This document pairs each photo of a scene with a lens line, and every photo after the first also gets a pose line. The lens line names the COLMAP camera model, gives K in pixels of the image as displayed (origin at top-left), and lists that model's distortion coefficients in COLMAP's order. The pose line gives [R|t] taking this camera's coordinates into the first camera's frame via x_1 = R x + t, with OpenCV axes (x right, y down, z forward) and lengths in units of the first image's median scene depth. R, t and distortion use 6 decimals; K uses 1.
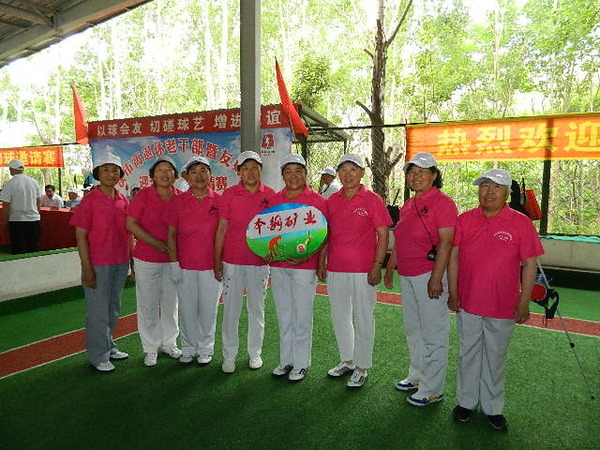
lens RADIAL K [[469.5, 0, 300.0], [0, 469.5, 225.0], [0, 0, 1]] dist [-0.007941, -0.008826]
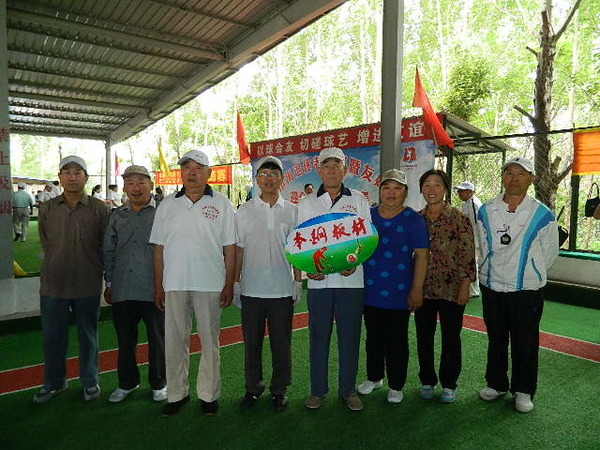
lens RADIAL K [[469.5, 0, 300.0], [0, 469.5, 225.0], [0, 0, 1]] dist [-0.007941, -0.008826]
pose [[0.917550, 0.024789, -0.396848, 0.103971], [-0.038073, 0.998946, -0.025631, -0.002675], [0.395794, 0.038627, 0.917527, 0.039102]]
